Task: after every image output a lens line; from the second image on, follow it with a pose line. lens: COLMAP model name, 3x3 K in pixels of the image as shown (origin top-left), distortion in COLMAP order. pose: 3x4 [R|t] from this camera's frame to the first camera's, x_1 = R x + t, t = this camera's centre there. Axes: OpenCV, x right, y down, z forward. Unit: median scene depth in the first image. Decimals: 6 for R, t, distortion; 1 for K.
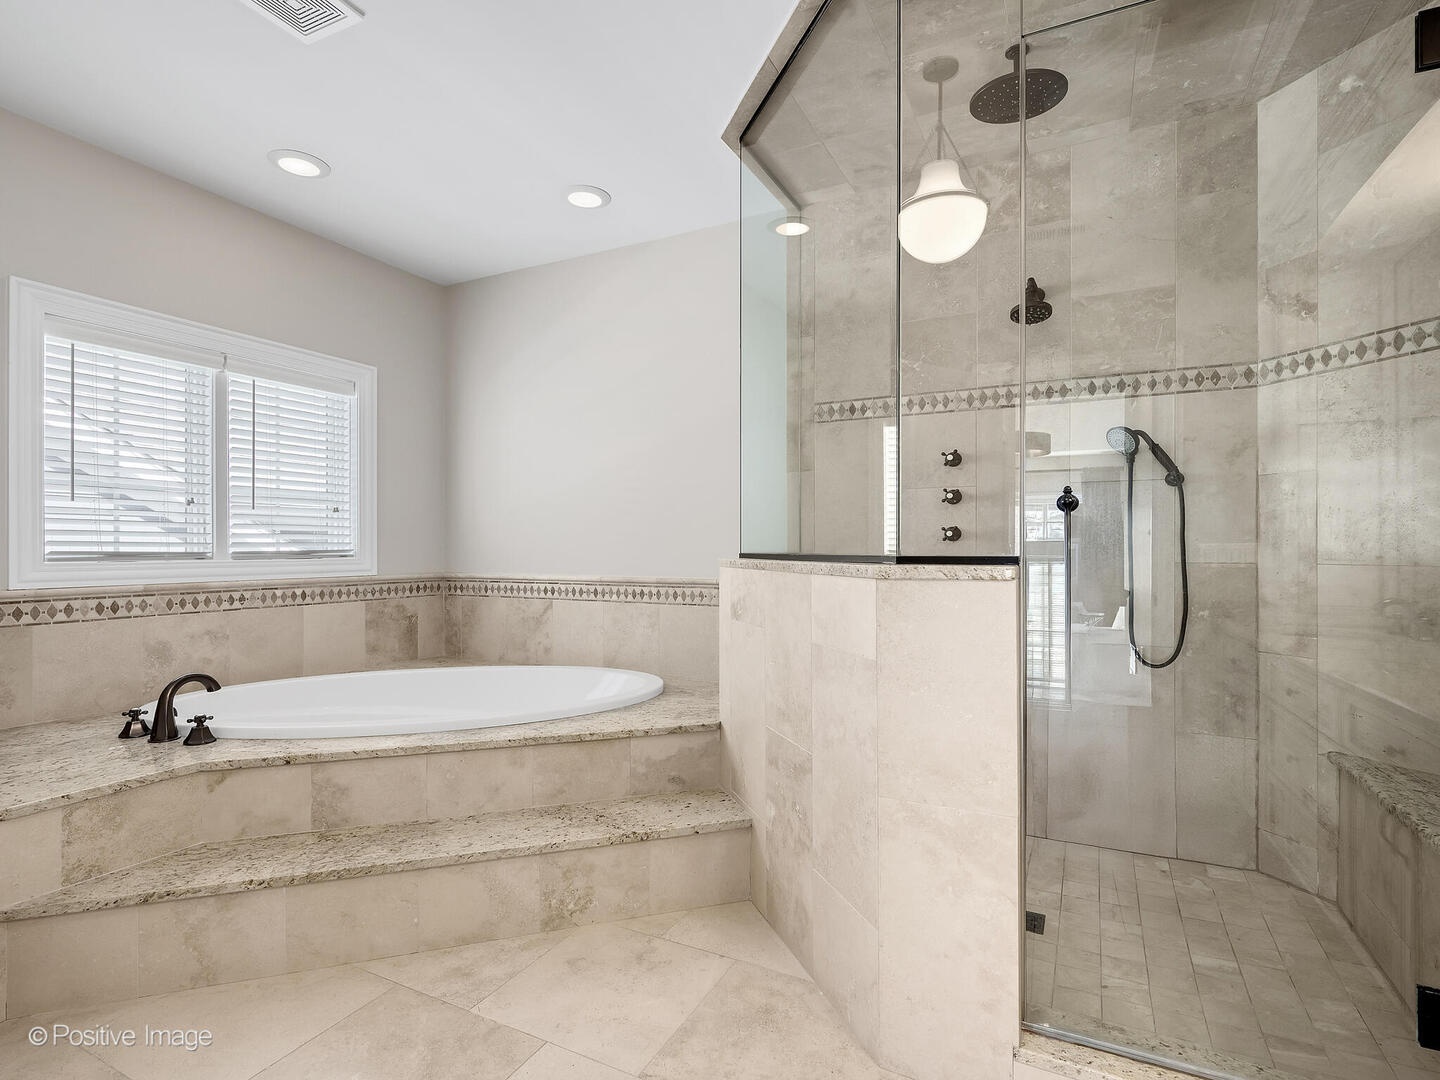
lens RADIAL K [[665.2, 0, 718.0], [0, 665.2, 548.7], [0, 0, 1]] dist [-0.001978, -0.000681]
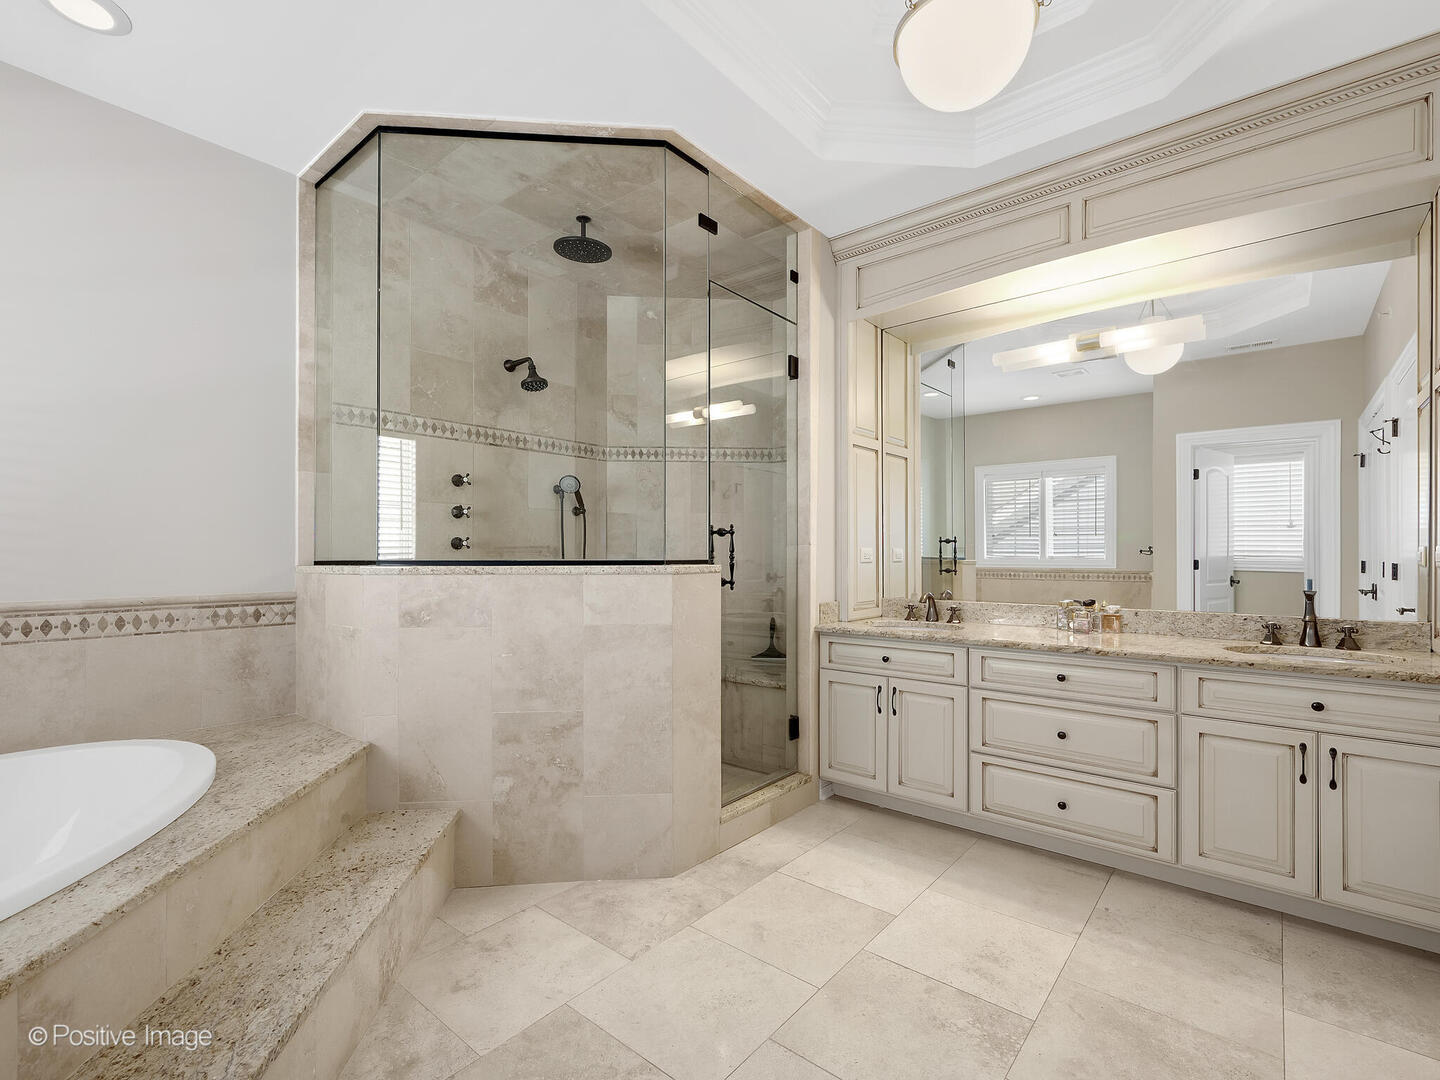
lens RADIAL K [[665.2, 0, 718.0], [0, 665.2, 548.7], [0, 0, 1]] dist [-0.001978, -0.000681]
pose [[0.252908, 0.008223, 0.967455, -0.703220], [-0.000820, 0.999965, -0.008285, -0.003398], [-0.967490, 0.001302, 0.252906, 0.261359]]
